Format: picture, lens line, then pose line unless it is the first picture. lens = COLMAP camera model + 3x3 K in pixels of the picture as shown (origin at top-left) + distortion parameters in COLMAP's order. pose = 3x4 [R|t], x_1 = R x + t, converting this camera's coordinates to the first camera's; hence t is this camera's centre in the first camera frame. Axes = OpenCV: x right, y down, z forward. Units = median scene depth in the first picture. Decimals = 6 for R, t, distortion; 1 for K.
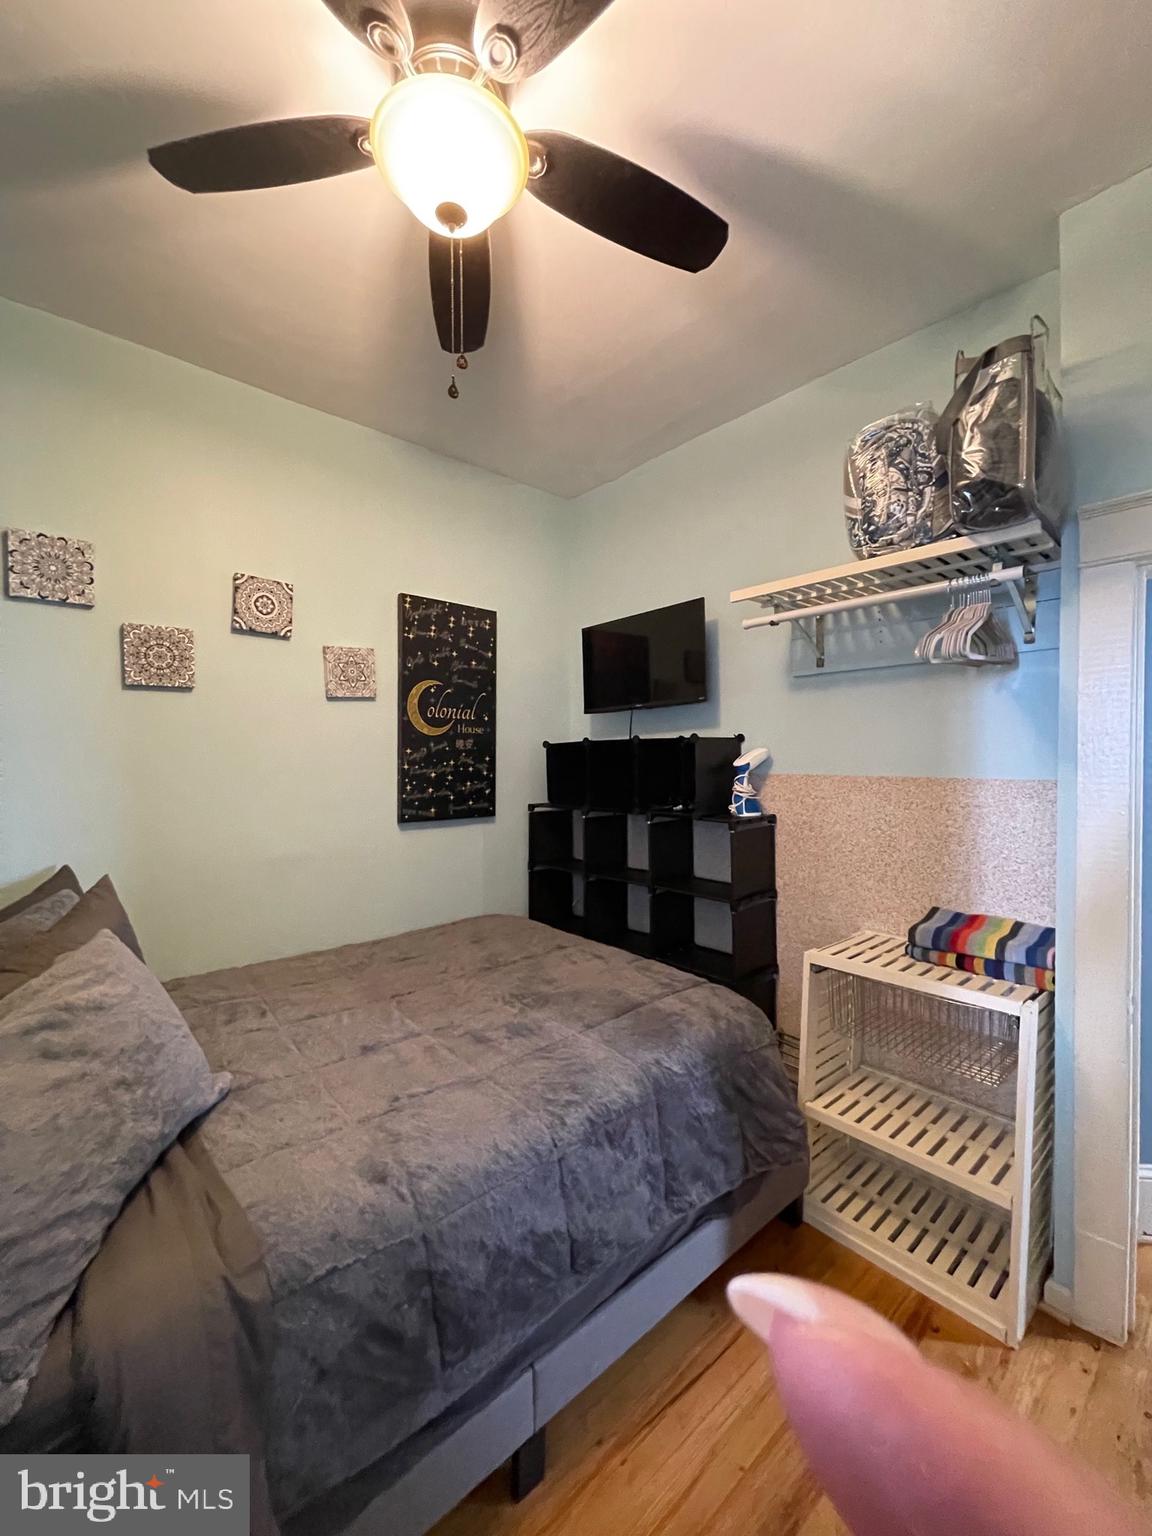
lens RADIAL K [[613.2, 0, 575.1], [0, 613.2, 765.1], [0, 0, 1]] dist [-0.000883, 0.000254]
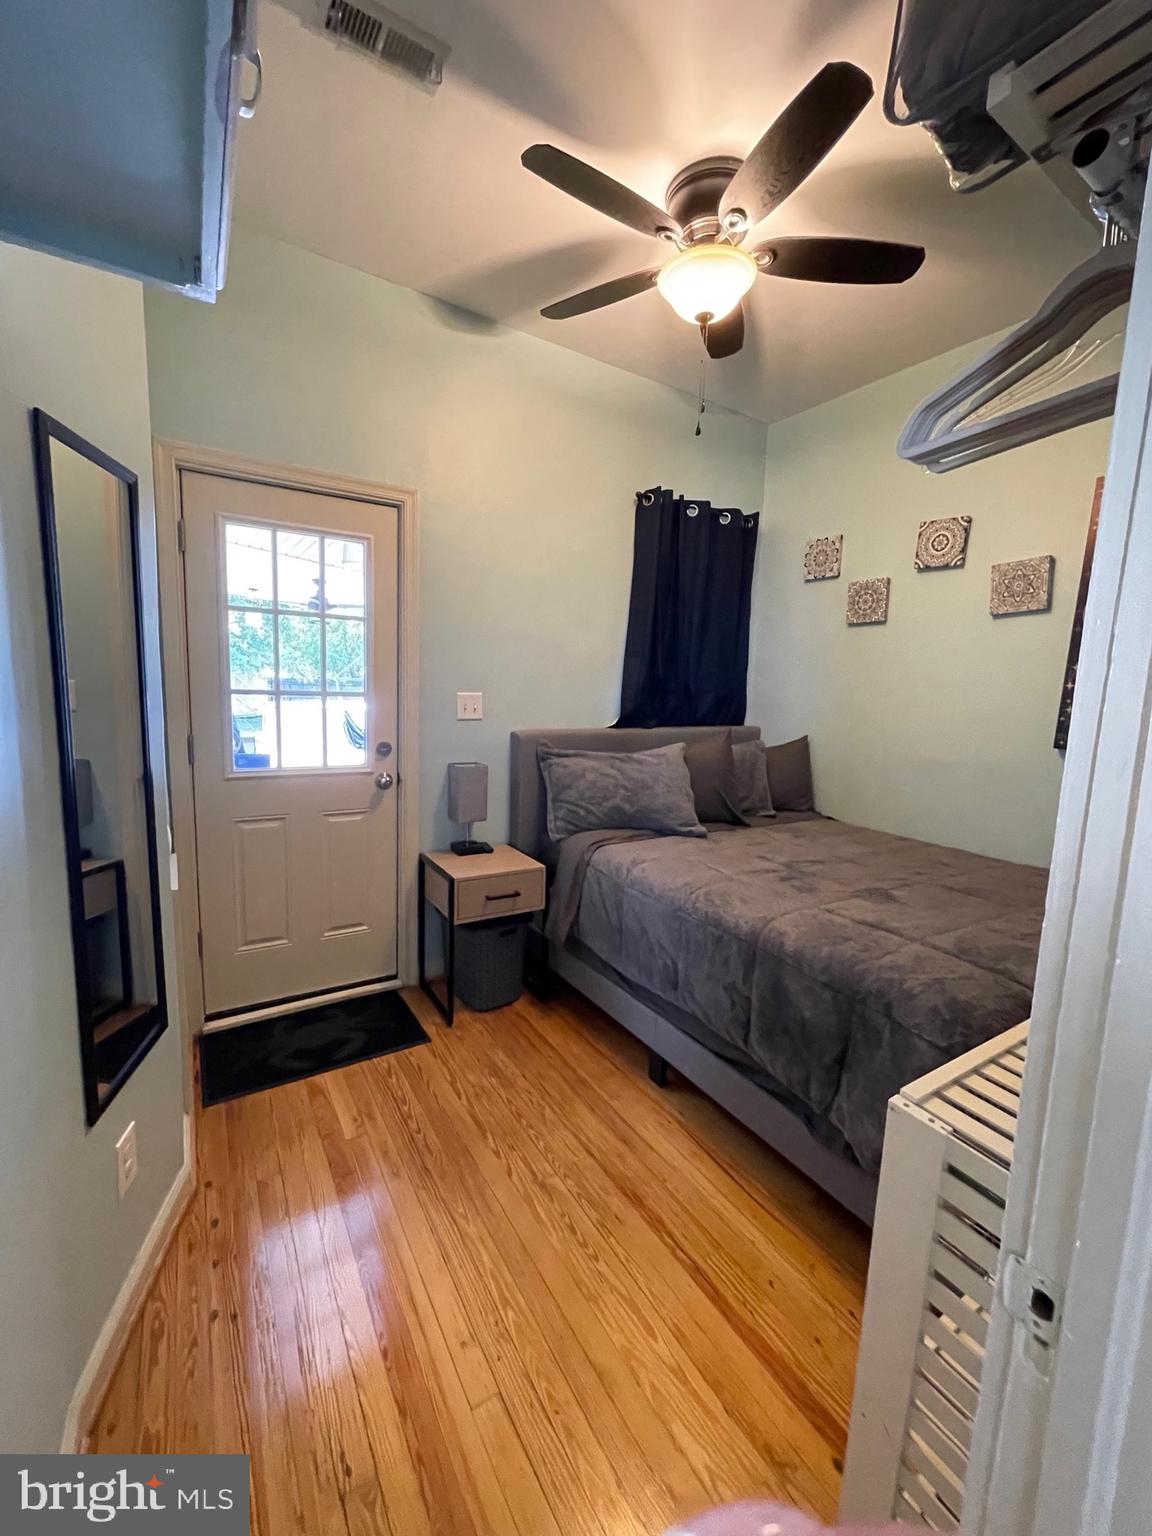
lens RADIAL K [[613.2, 0, 575.2], [0, 613.2, 762.4], [0, 0, 1]] dist [-0.000883, 0.000254]
pose [[-0.150847, 0.129678, -0.980015, 0.893091], [-0.048537, 0.989191, 0.138363, 0.031372], [0.987365, 0.068439, -0.142923, 0.553466]]
